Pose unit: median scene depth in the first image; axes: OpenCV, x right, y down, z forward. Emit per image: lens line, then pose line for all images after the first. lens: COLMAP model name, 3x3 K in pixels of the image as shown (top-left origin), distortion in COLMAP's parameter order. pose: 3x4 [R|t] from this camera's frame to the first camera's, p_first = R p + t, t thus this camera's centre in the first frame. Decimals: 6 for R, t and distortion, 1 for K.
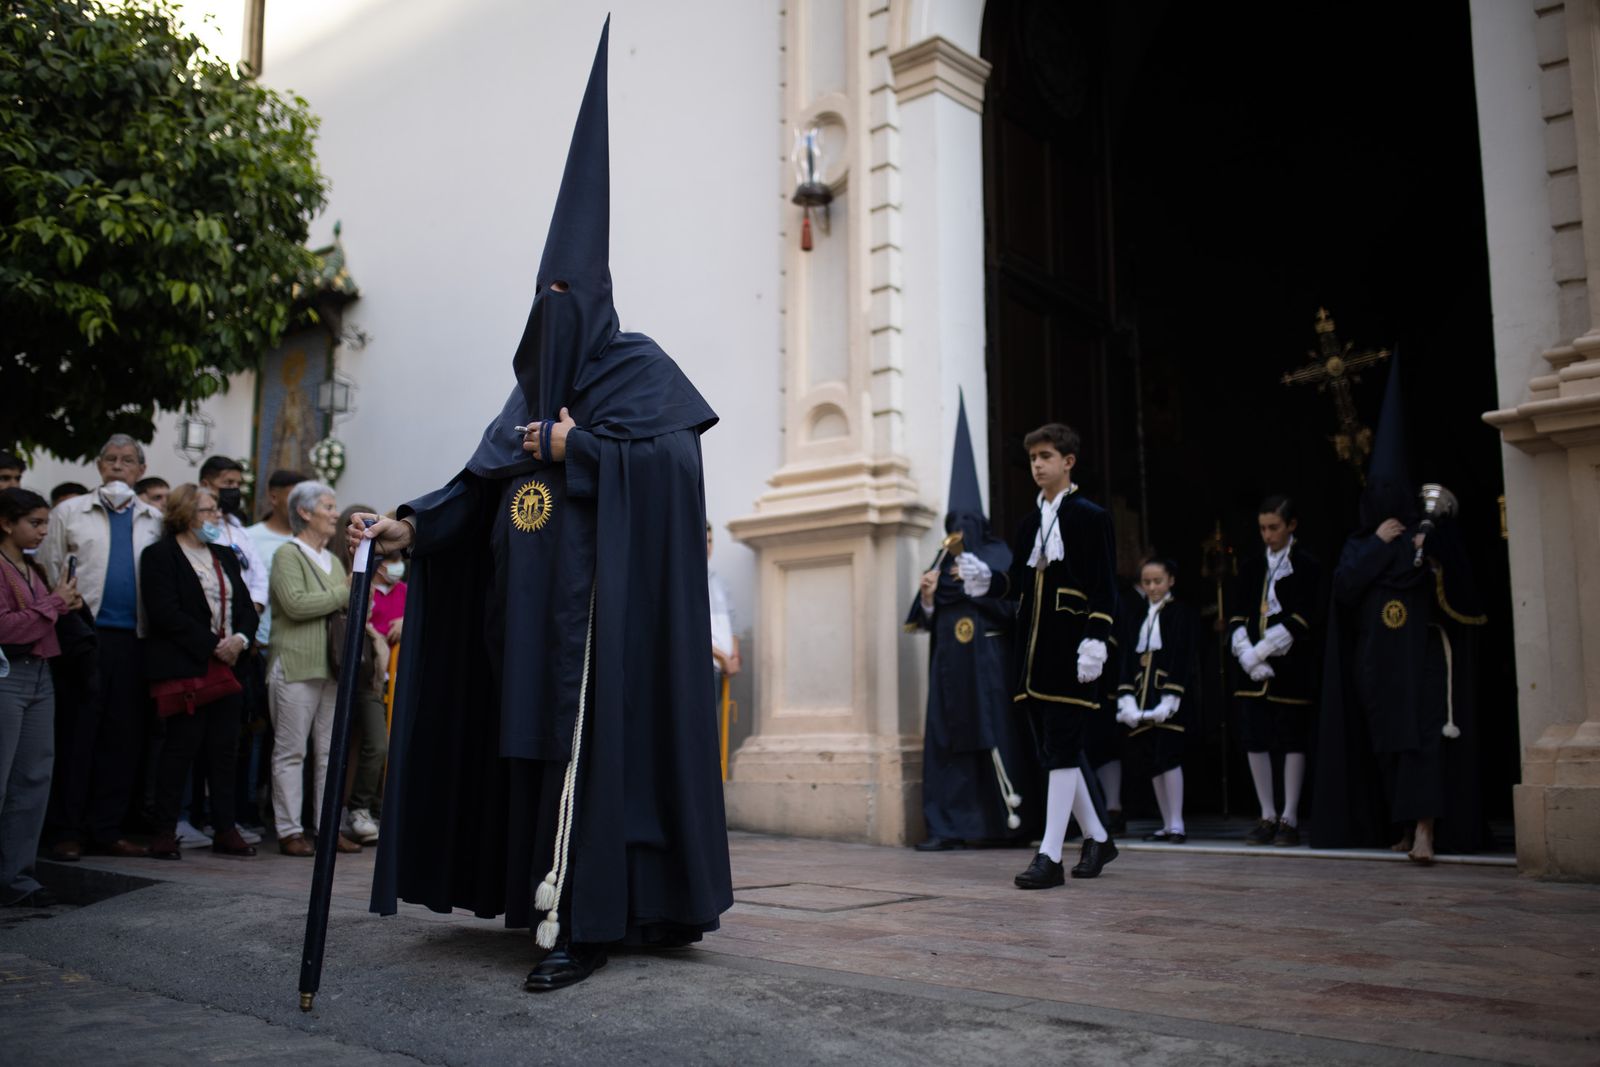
lens RADIAL K [[1496.2, 0, 797.2], [0, 1496.2, 530.0], [0, 0, 1]] dist [-0.007716, 0.000000]
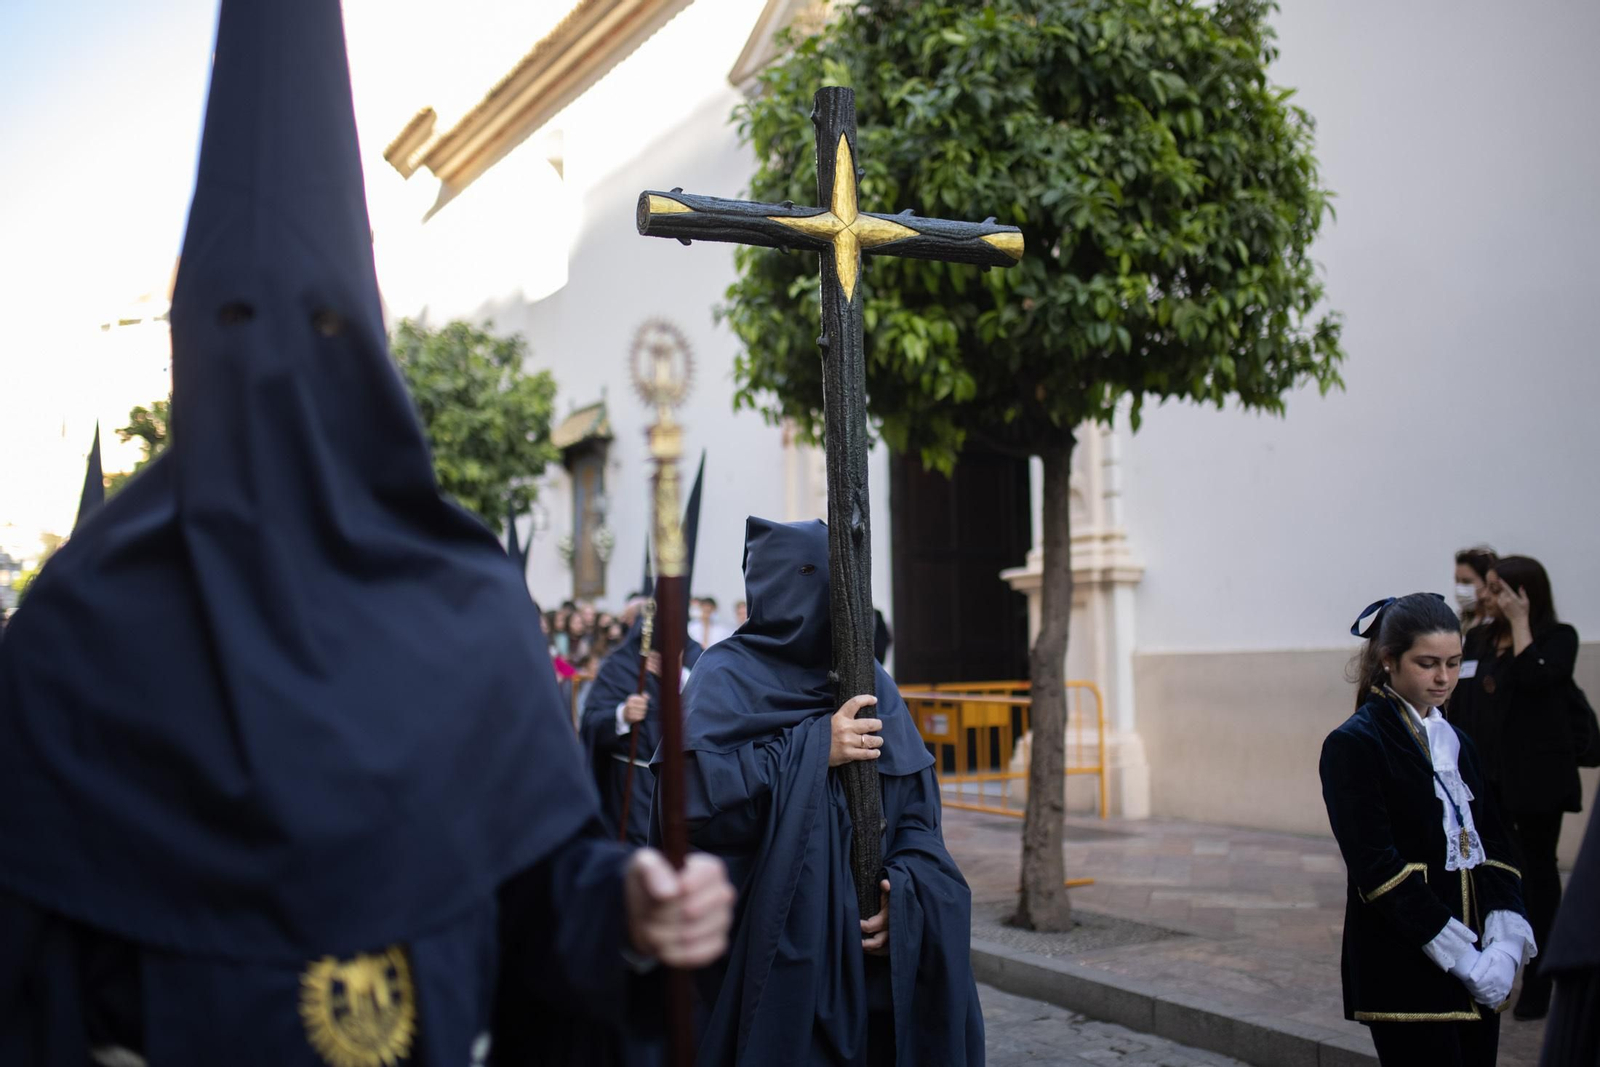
lens RADIAL K [[1693.8, 0, 792.8], [0, 1693.8, 528.9], [0, 0, 1]] dist [-0.051985, 0.000000]
pose [[0.933530, -0.044527, -0.355722, 0.789442], [0.067202, 0.996402, 0.051638, -0.213791], [0.352143, -0.072111, 0.933164, -0.936418]]
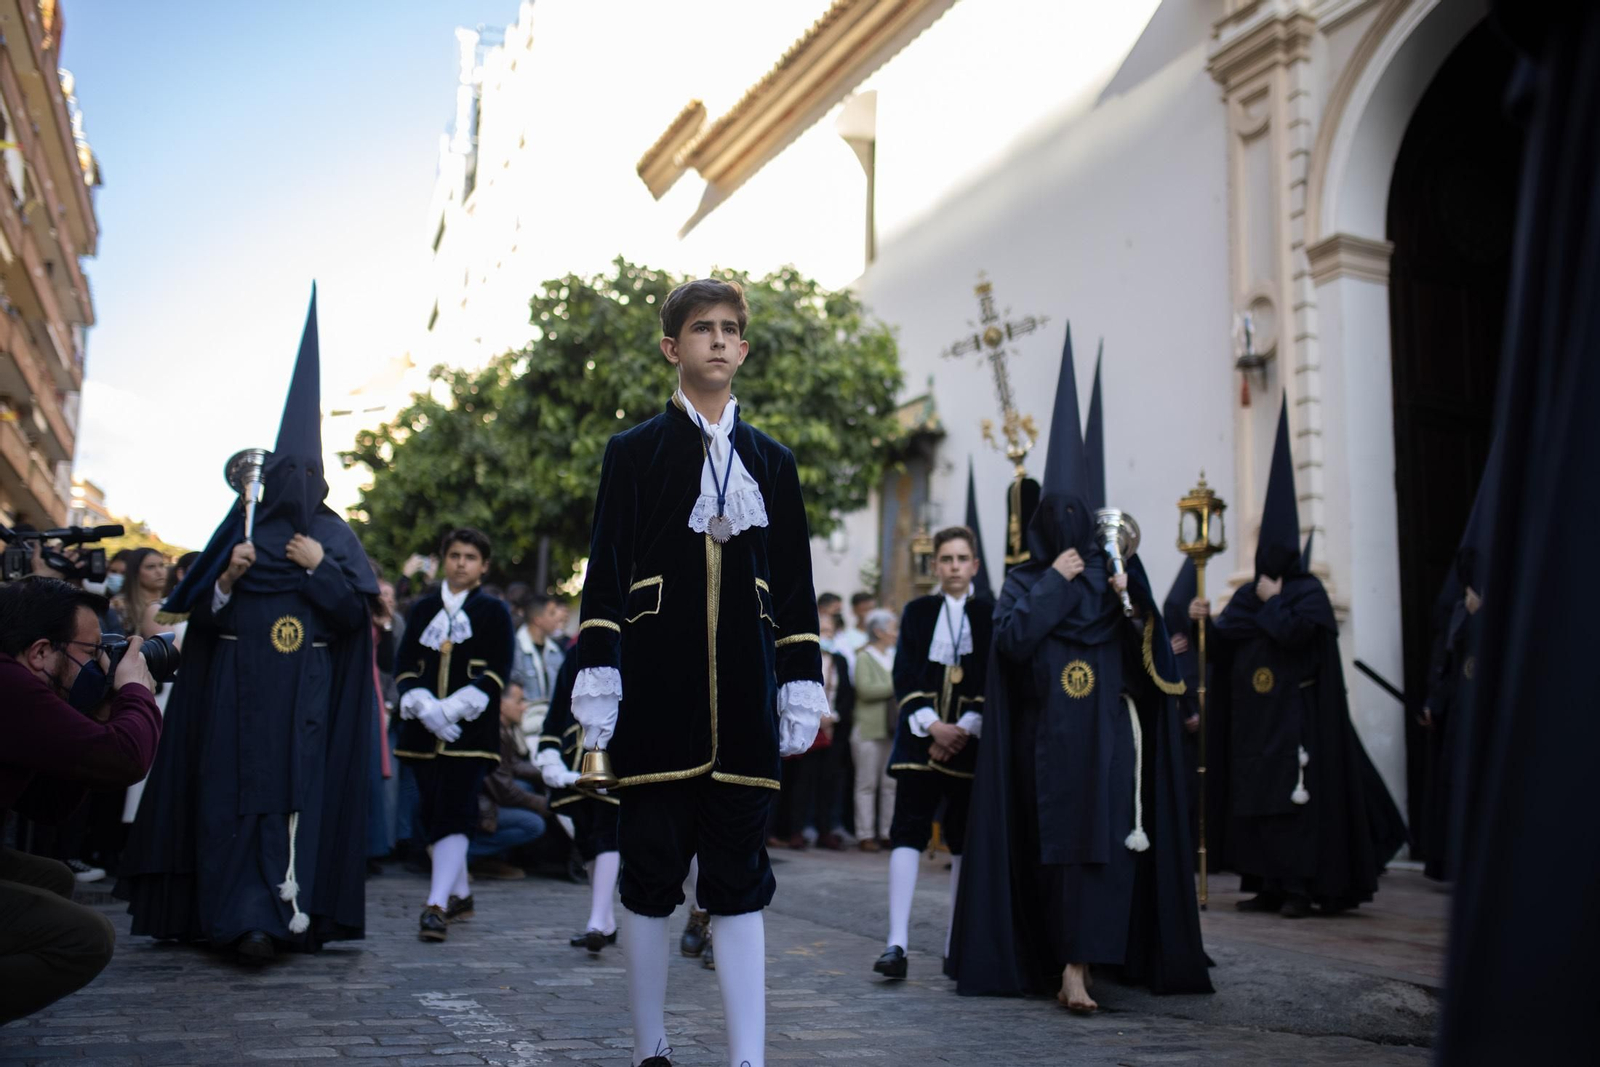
lens RADIAL K [[1545.9, 0, 803.1], [0, 1545.9, 529.2], [0, 0, 1]] dist [-0.012243, 0.000000]
pose [[0.904777, -0.044185, -0.423587, 0.244787], [0.037196, 0.999001, -0.024757, -0.068745], [0.424258, 0.006644, 0.905517, -0.411837]]
